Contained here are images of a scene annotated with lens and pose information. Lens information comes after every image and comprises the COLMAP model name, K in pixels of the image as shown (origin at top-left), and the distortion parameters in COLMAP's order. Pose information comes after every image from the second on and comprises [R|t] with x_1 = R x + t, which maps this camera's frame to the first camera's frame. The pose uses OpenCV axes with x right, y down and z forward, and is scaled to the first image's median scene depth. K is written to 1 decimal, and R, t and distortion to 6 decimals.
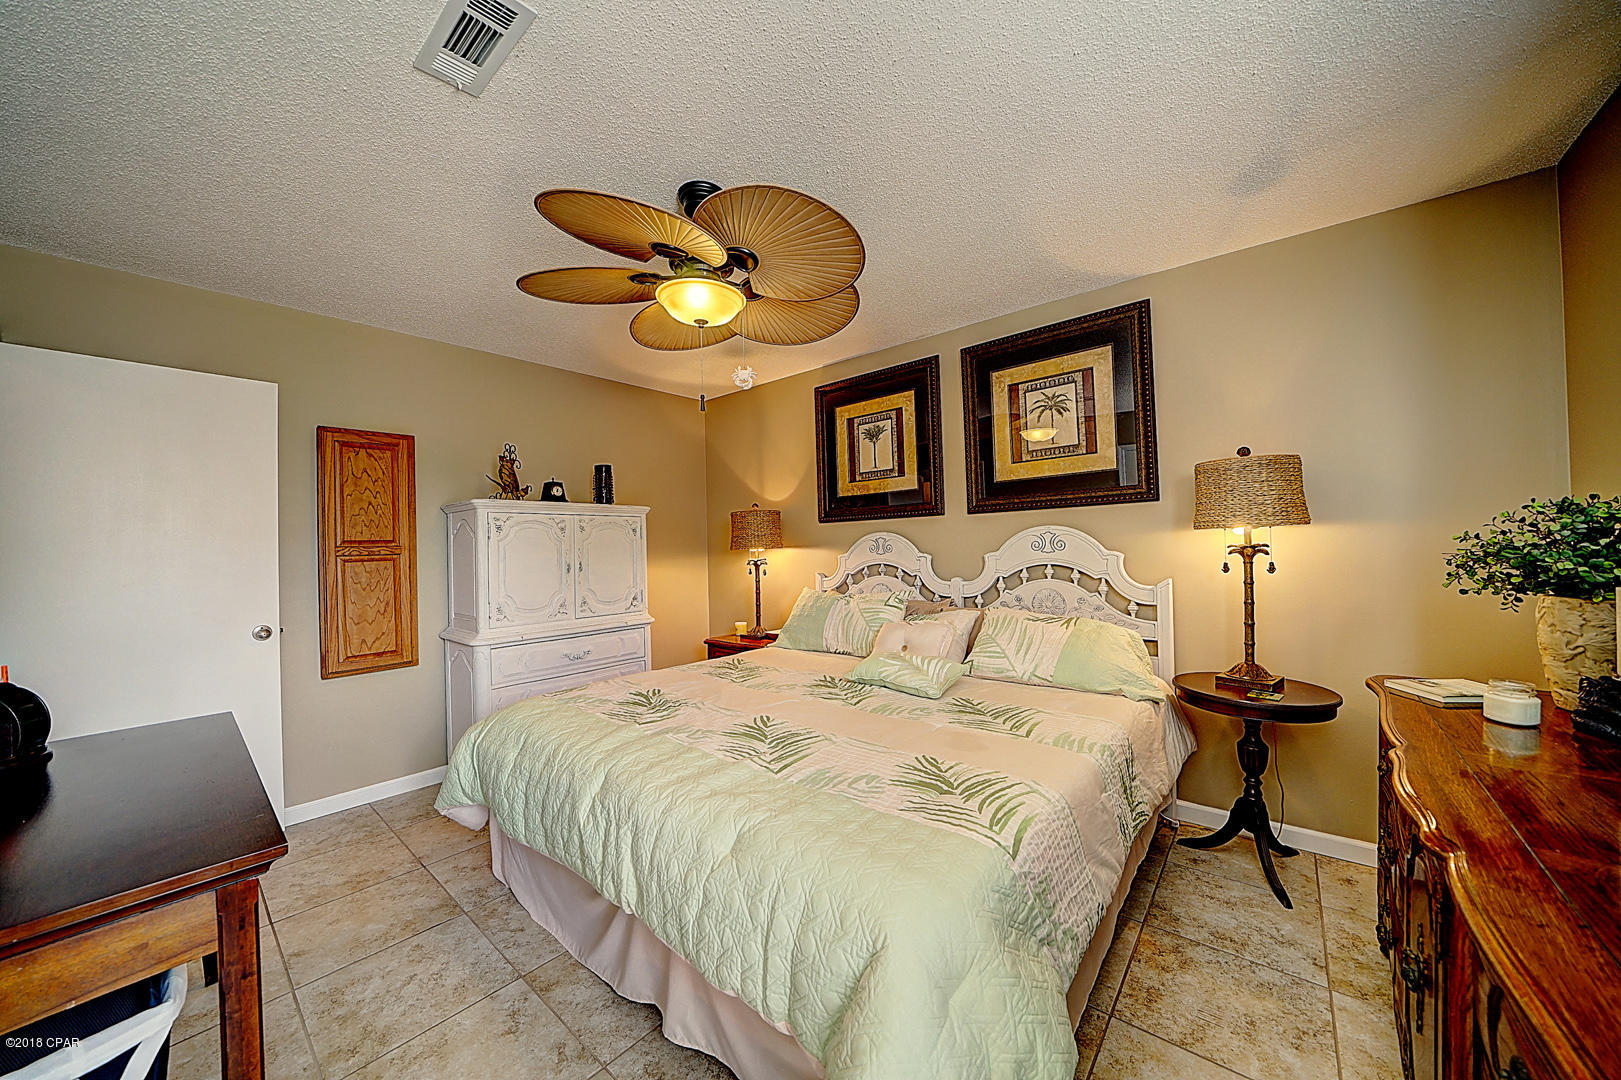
lens RADIAL K [[559.7, 0, 810.5], [0, 559.7, 540.0], [0, 0, 1]] dist [-0.035220, 0.005212]
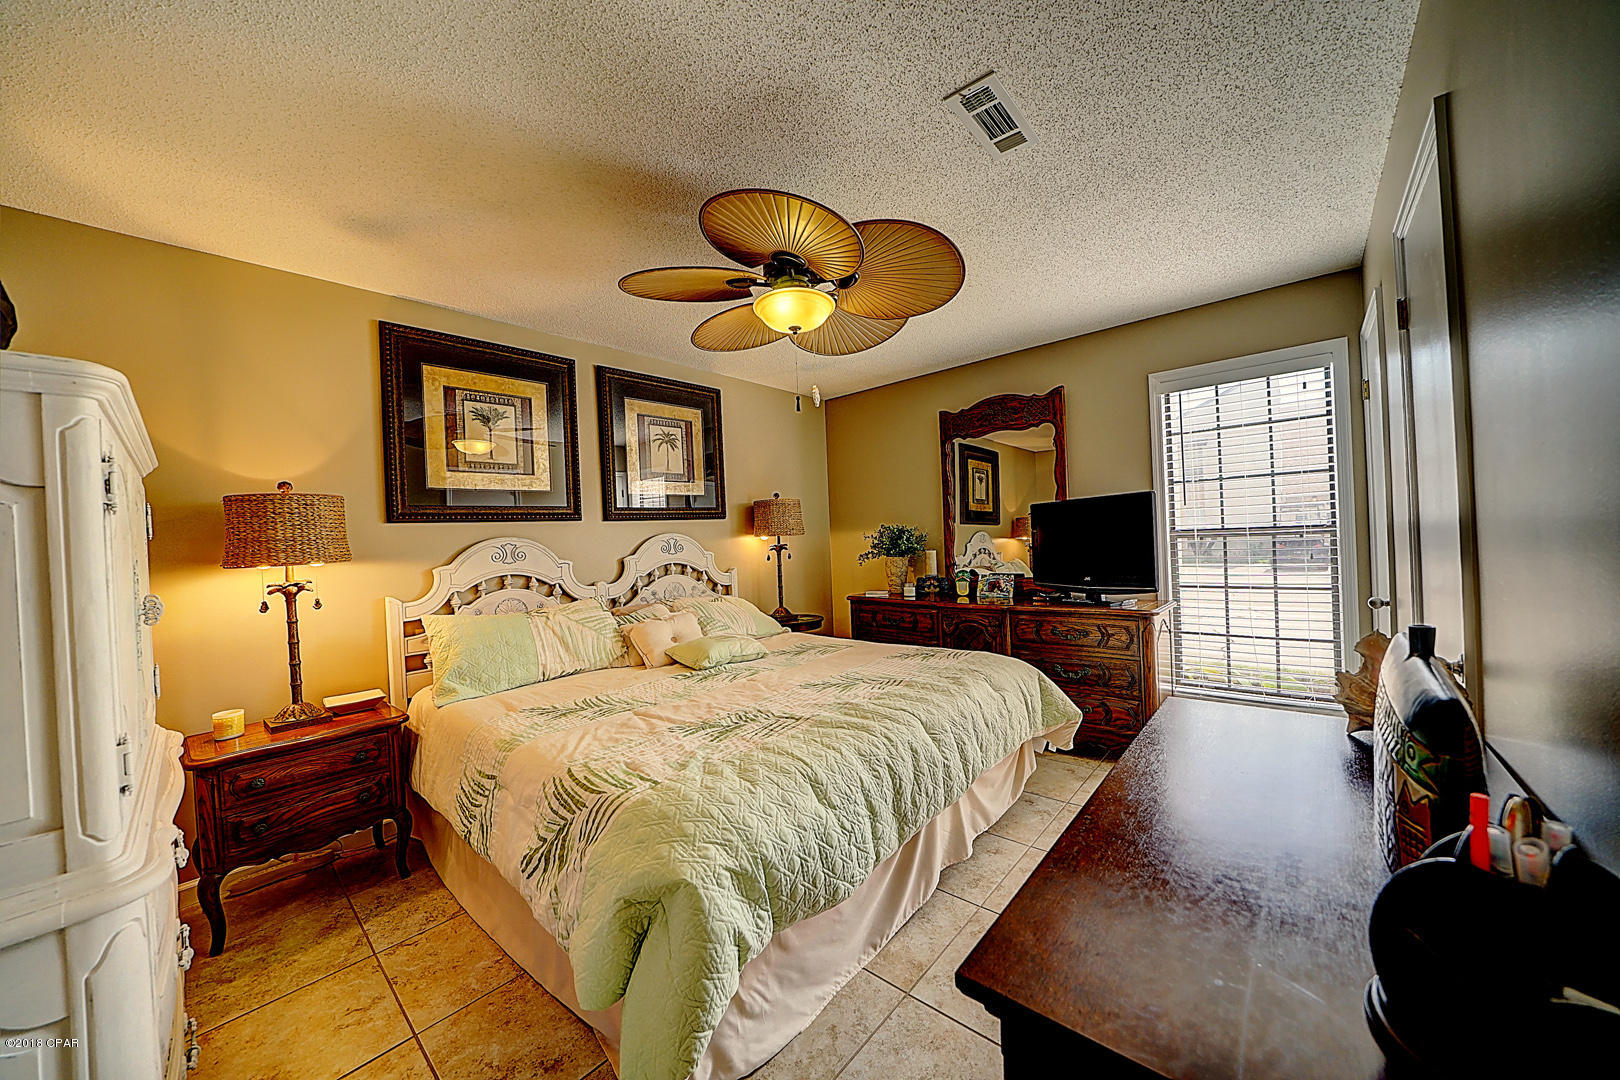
lens RADIAL K [[559.3, 0, 810.0], [0, 559.3, 540.0], [0, 0, 1]] dist [-0.035220, 0.005212]
pose [[0.017176, 0.032385, 0.999328, -0.687224], [0.044944, 0.998440, -0.033129, 0.037733], [-0.998842, 0.045482, 0.015694, 0.532558]]
